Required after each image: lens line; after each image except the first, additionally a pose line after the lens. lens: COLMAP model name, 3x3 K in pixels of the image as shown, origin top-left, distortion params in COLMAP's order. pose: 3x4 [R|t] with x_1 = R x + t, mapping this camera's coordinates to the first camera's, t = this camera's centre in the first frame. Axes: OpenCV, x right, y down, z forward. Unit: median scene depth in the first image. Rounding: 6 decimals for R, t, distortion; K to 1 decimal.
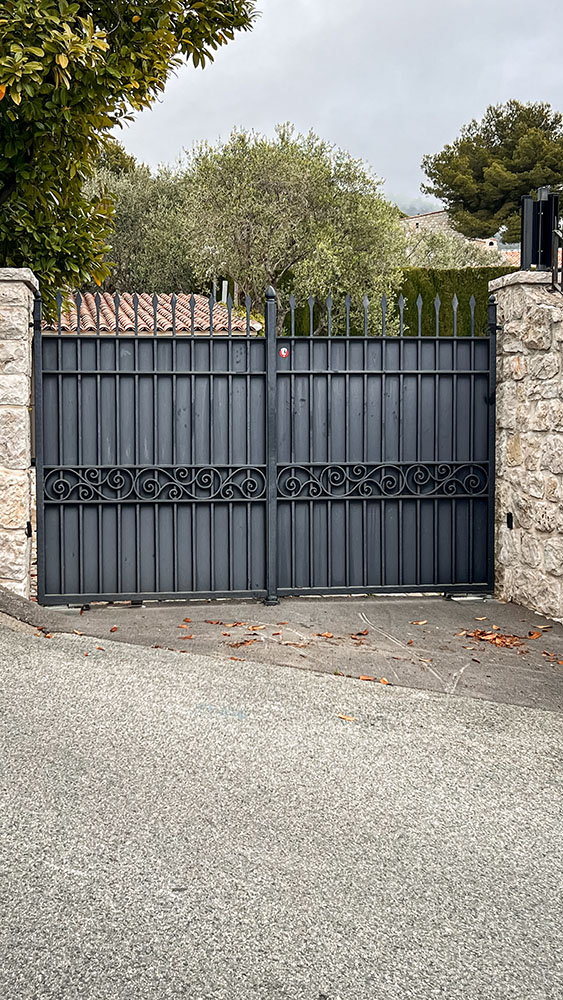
lens RADIAL K [[1113.6, 0, 244.1], [0, 1113.6, 469.8], [0, 0, 1]] dist [0.003506, 0.029478]
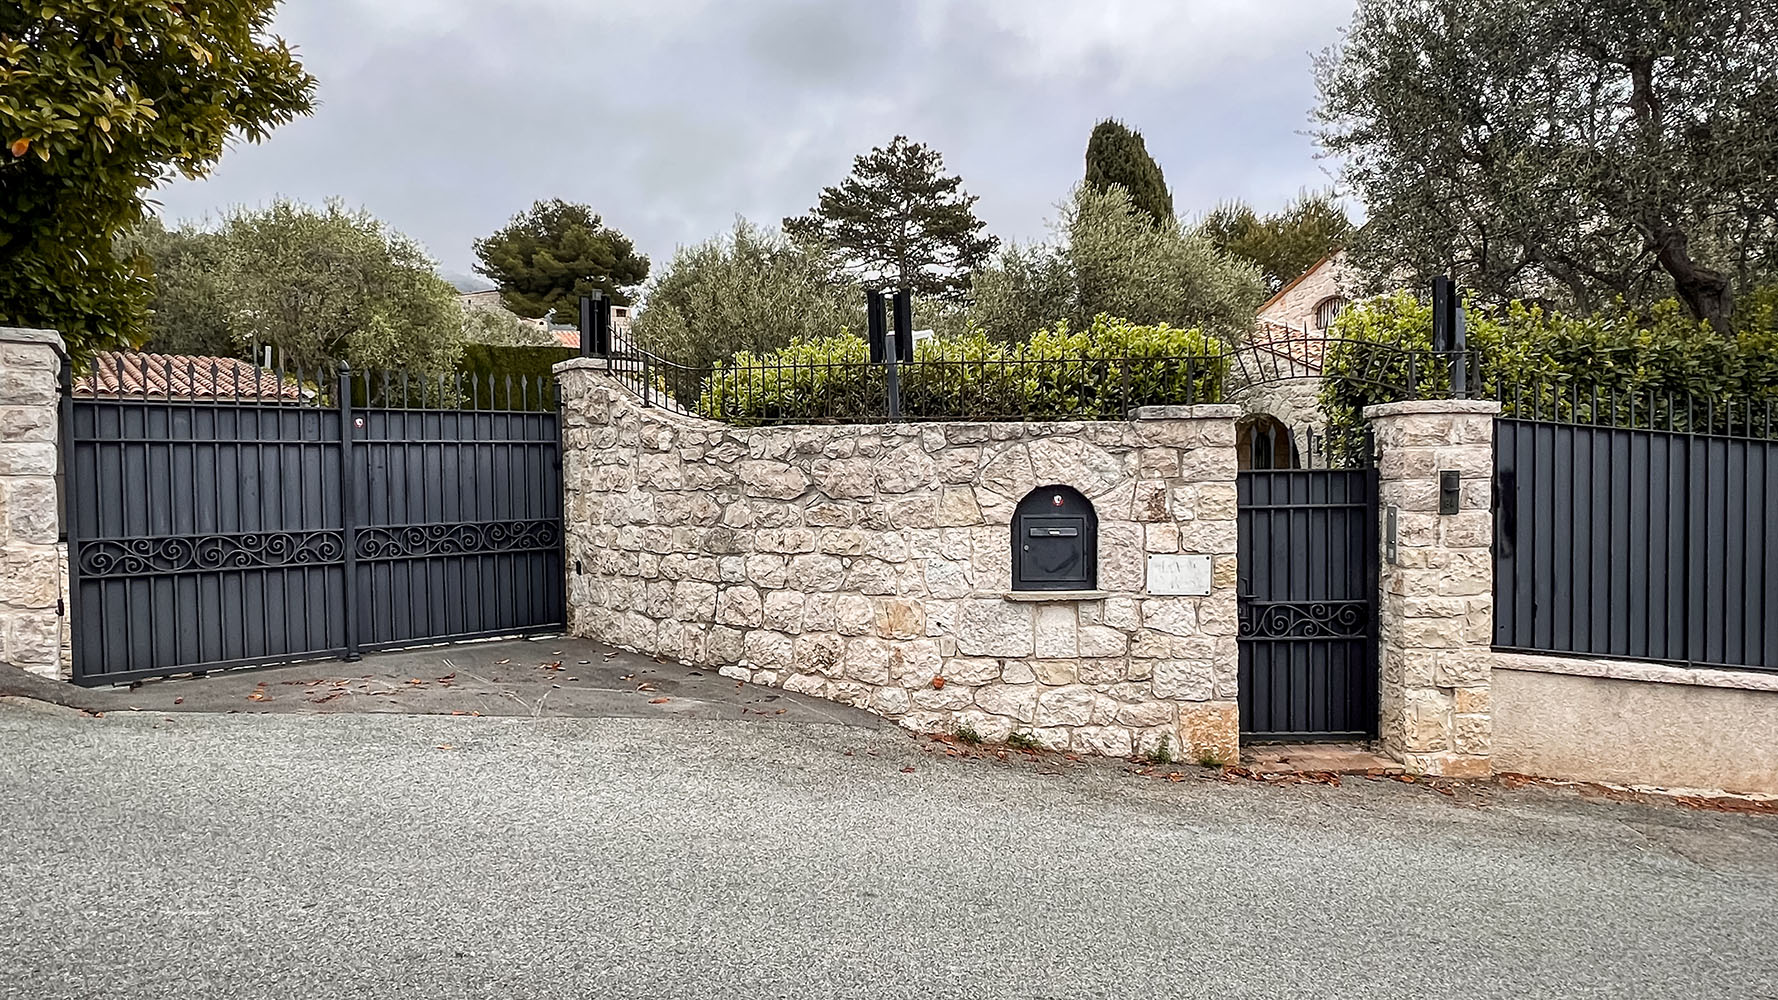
lens RADIAL K [[1013.3, 0, 889.0], [0, 1013.3, 500.0], [0, 0, 1]] dist [-0.000883, 0.000381]
pose [[0.852574, -0.025312, 0.521994, -0.040025], [0.039373, 0.999099, -0.015860, 0.003831], [-0.521122, 0.034074, 0.852802, -0.089910]]
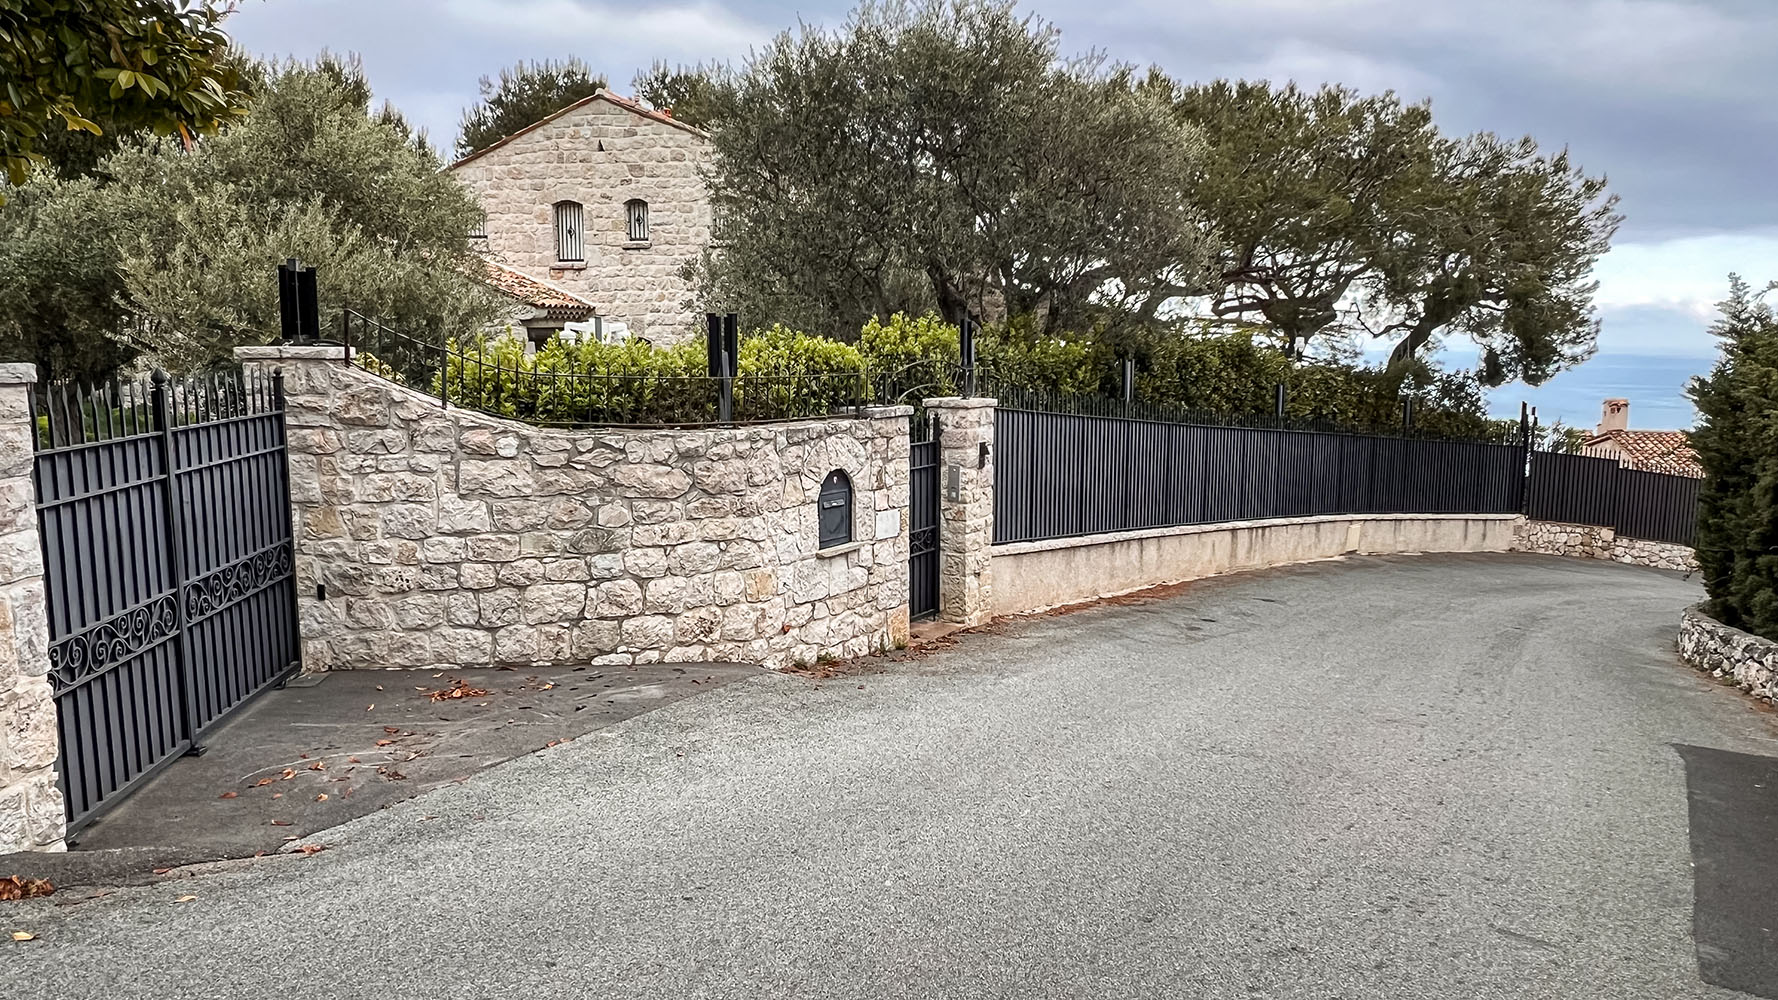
lens RADIAL K [[1182.0, 0, 889.0], [0, 1182.0, 500.0], [0, 0, 1]] dist [0.000339, 0.000070]
pose [[0.028681, -0.136811, 0.990182, -0.809437], [0.047173, 0.989671, 0.135374, -0.160807], [-0.998475, 0.042827, 0.034839, 0.455548]]
